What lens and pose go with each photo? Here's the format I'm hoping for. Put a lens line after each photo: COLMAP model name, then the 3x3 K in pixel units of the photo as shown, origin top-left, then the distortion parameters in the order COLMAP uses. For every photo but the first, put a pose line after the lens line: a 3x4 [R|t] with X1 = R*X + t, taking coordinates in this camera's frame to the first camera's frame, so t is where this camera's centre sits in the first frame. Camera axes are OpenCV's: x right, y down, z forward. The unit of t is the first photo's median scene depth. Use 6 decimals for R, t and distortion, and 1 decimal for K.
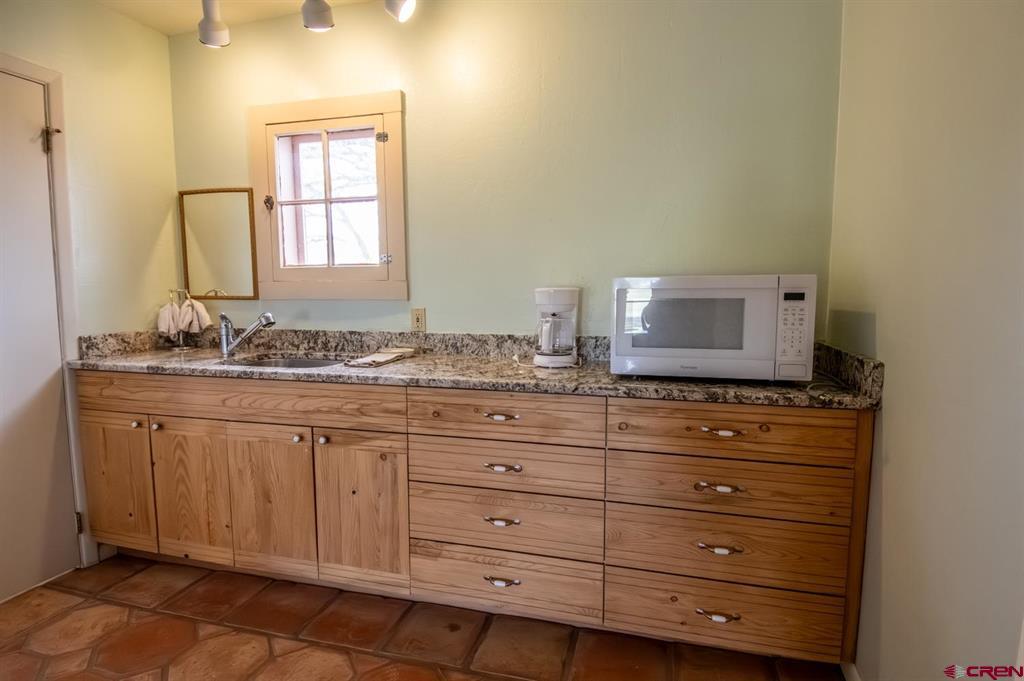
lens RADIAL K [[529.6, 0, 514.0], [0, 529.6, 343.5], [0, 0, 1]] dist [0.005276, -0.014222]
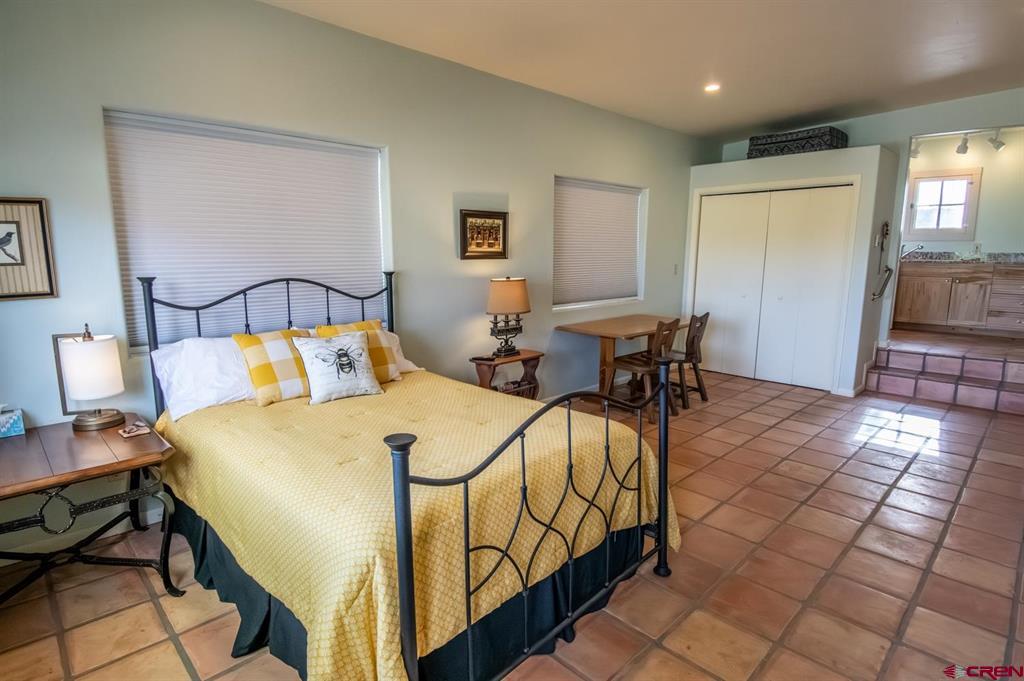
lens RADIAL K [[529.6, 0, 511.4], [0, 529.6, 336.5], [0, 0, 1]] dist [0.005276, -0.014222]
pose [[0.869048, 0.083670, -0.487601, -0.948891], [-0.050727, 0.995470, 0.080407, 0.331275], [0.492120, -0.045143, 0.869356, -2.720603]]
